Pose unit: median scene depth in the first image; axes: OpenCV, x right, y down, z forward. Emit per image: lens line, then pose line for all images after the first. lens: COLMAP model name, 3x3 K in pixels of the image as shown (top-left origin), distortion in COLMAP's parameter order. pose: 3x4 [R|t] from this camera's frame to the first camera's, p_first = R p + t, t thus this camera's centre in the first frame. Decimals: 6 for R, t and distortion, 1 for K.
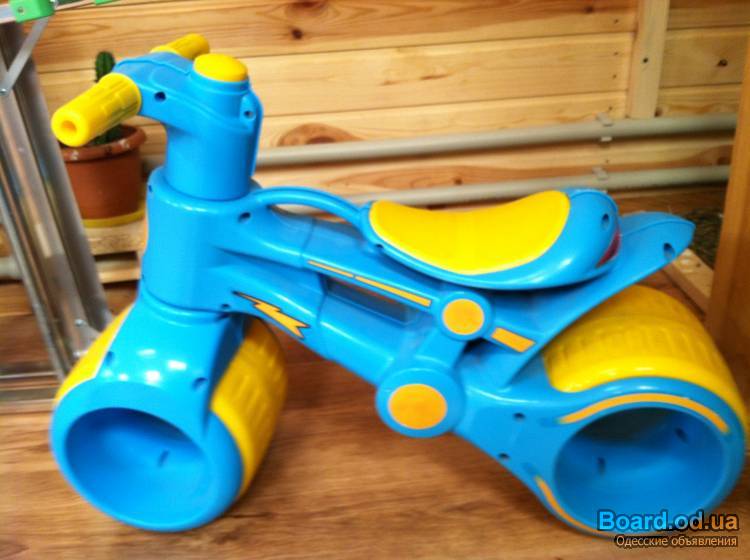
lens RADIAL K [[721.6, 0, 378.8], [0, 721.6, 282.0], [0, 0, 1]] dist [0.082100, -0.233628]
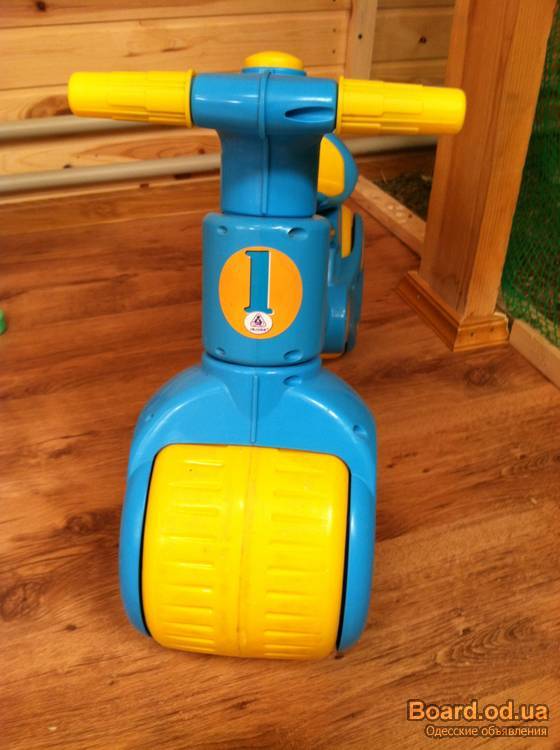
lens RADIAL K [[721.6, 0, 276.9], [0, 721.6, 371.5], [0, 0, 1]] dist [0.082100, -0.233628]
pose [[0.965997, -0.093423, 0.241087, -0.080820], [0.058947, 0.987459, 0.146455, 0.037433], [-0.251746, -0.127263, 0.959389, -0.123709]]
